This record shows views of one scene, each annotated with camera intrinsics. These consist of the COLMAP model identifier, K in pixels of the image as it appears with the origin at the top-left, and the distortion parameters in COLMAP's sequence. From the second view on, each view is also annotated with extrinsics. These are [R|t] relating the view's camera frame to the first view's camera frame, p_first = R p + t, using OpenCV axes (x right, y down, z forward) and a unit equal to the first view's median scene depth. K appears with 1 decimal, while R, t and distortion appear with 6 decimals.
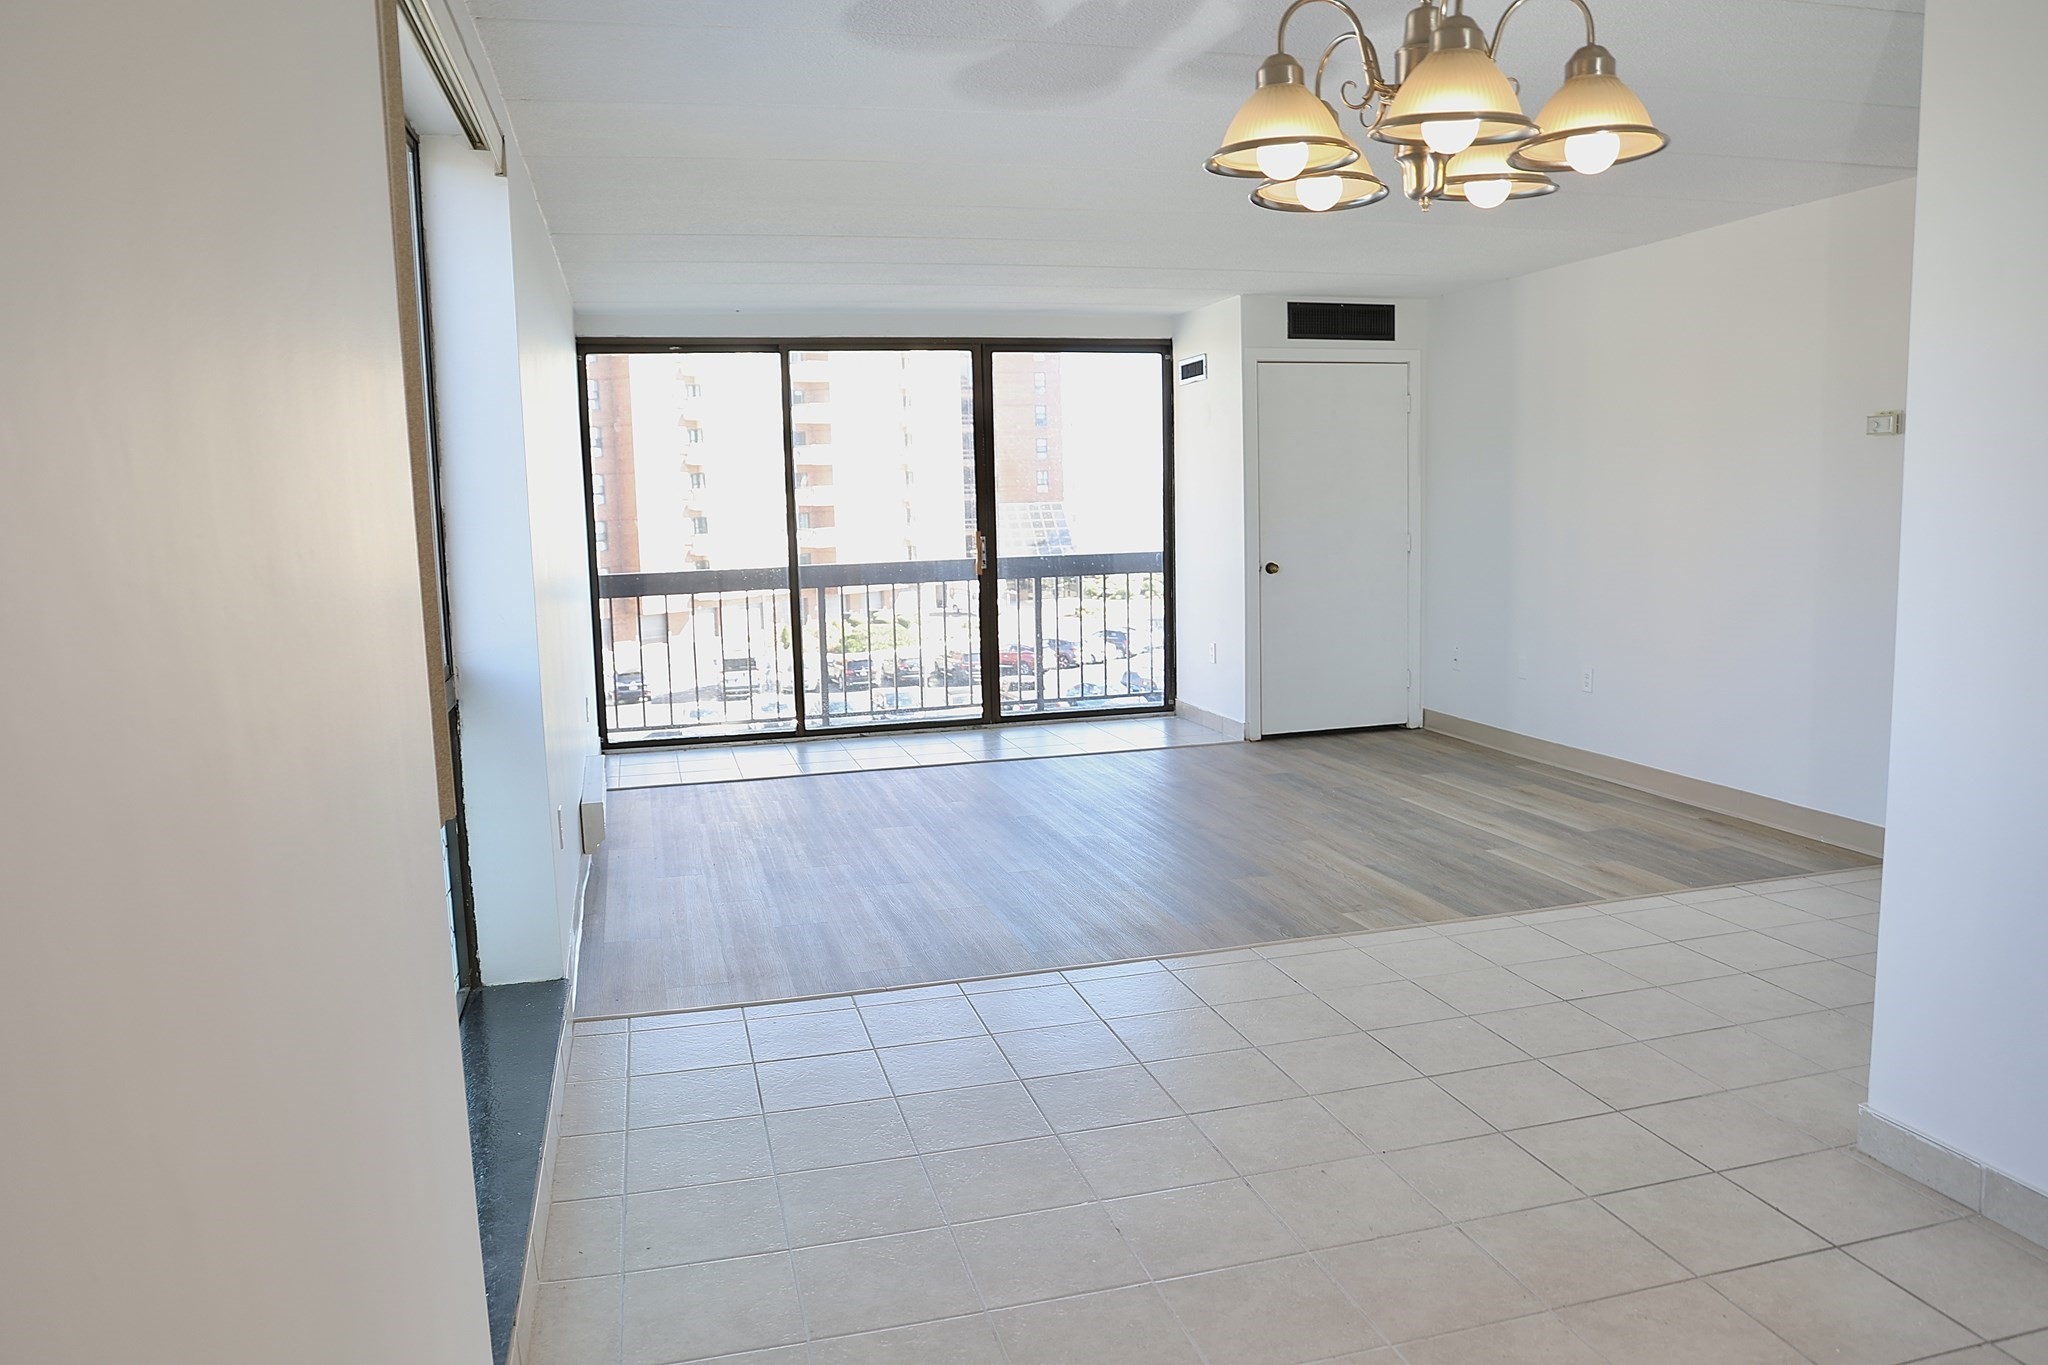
lens RADIAL K [[1412.3, 0, 1030.3], [0, 1412.3, 680.0], [0, 0, 1]] dist [-0.043467, 0.001259]
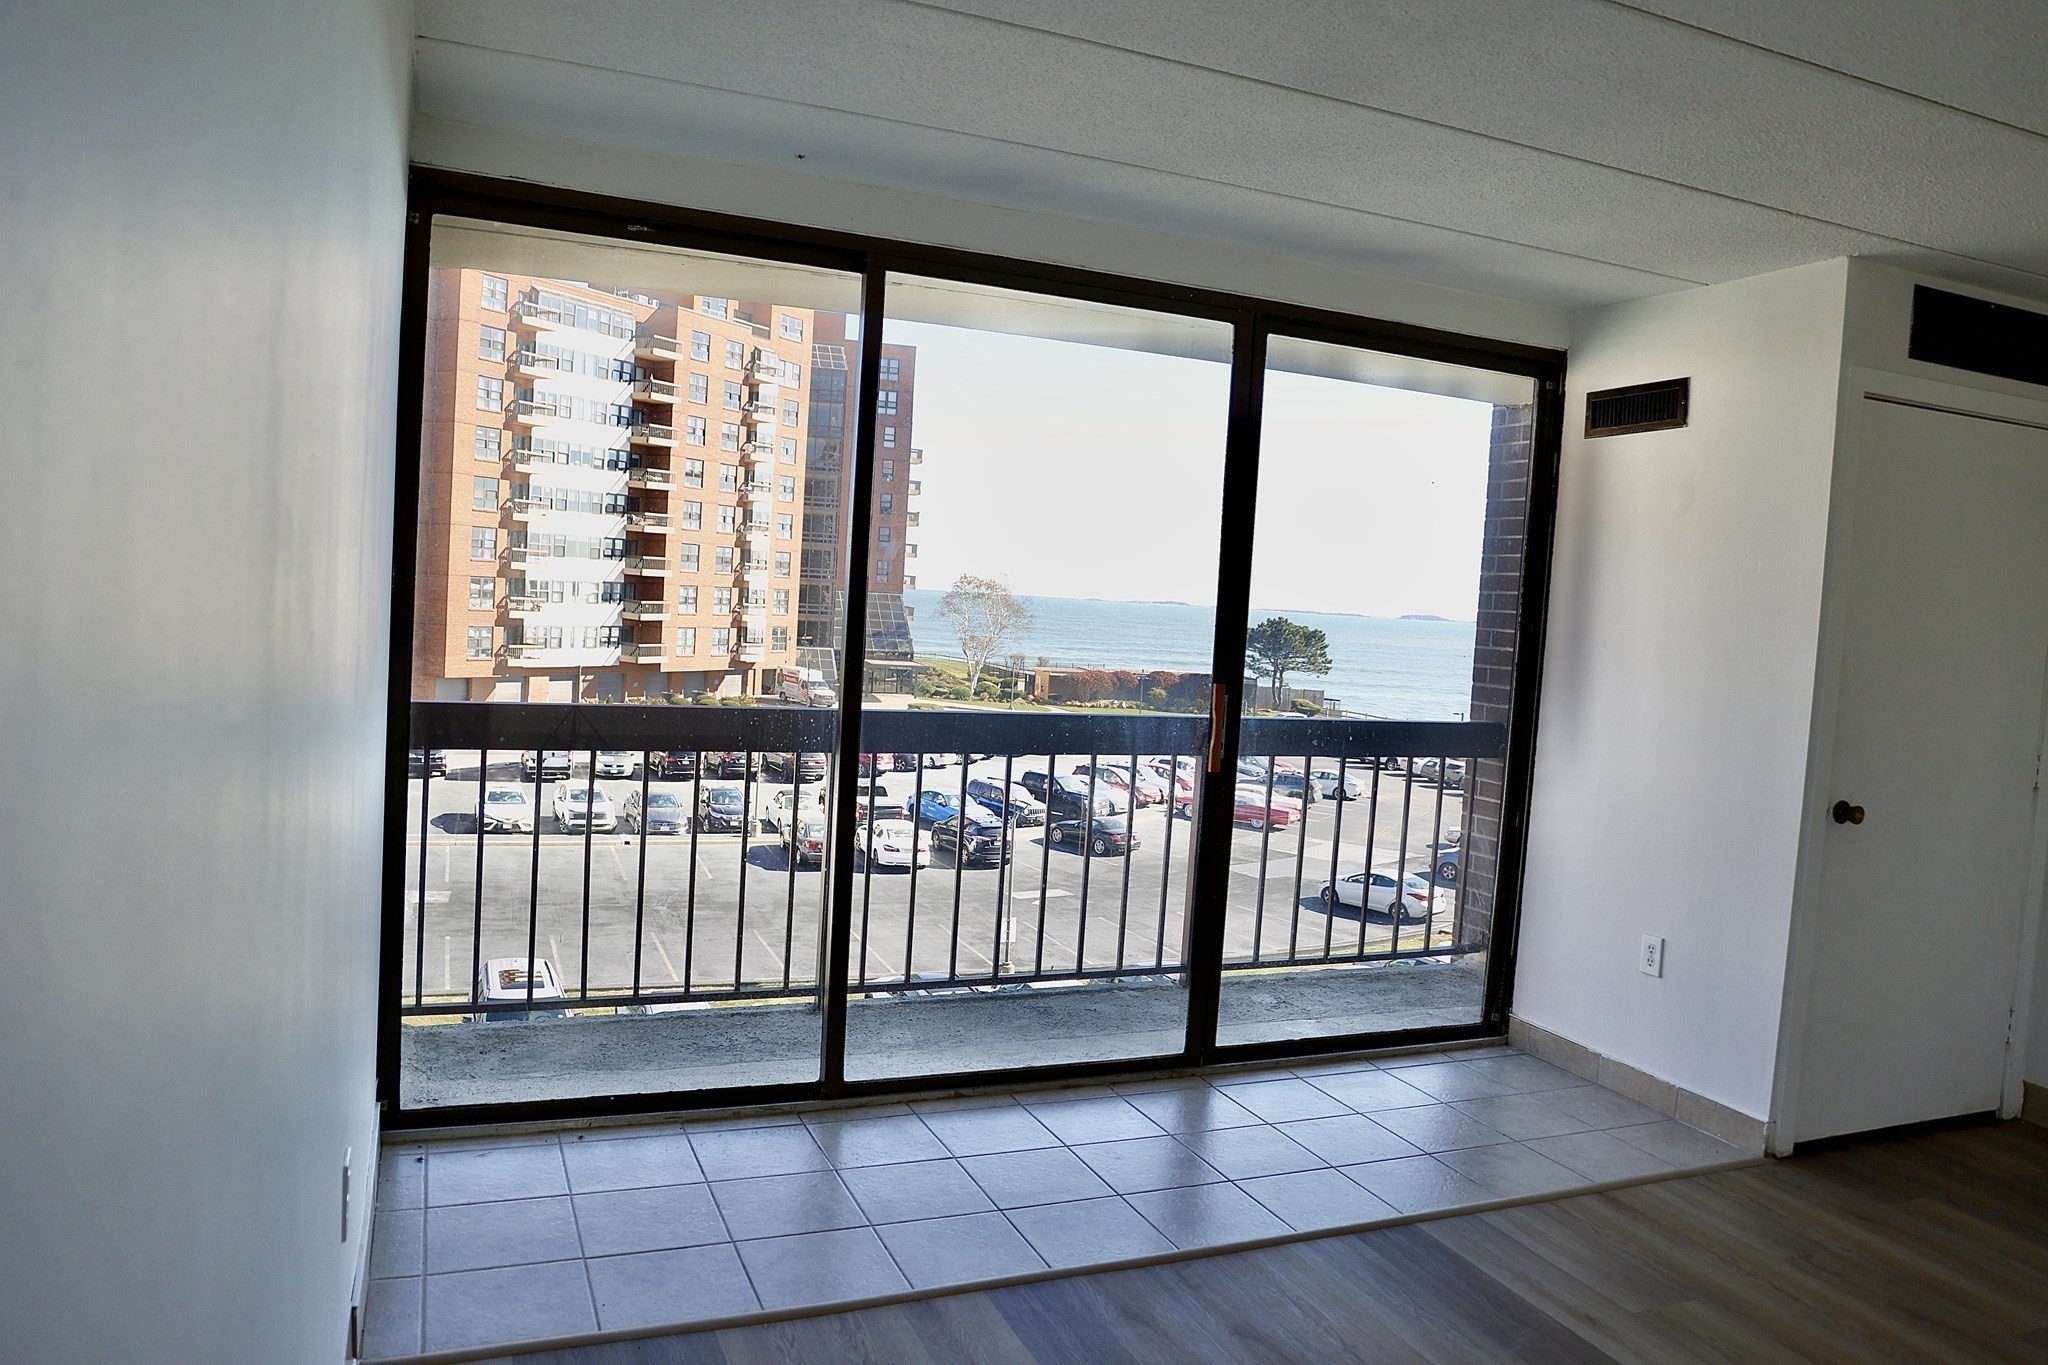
lens RADIAL K [[1412.3, 0, 1031.3], [0, 1412.3, 684.8], [0, 0, 1]] dist [-0.043467, 0.001259]
pose [[0.988763, 0.075149, 0.129232, -0.171686], [-0.066782, 0.995454, -0.067906, -0.069124], [-0.133747, 0.058513, 0.989287, 0.537642]]
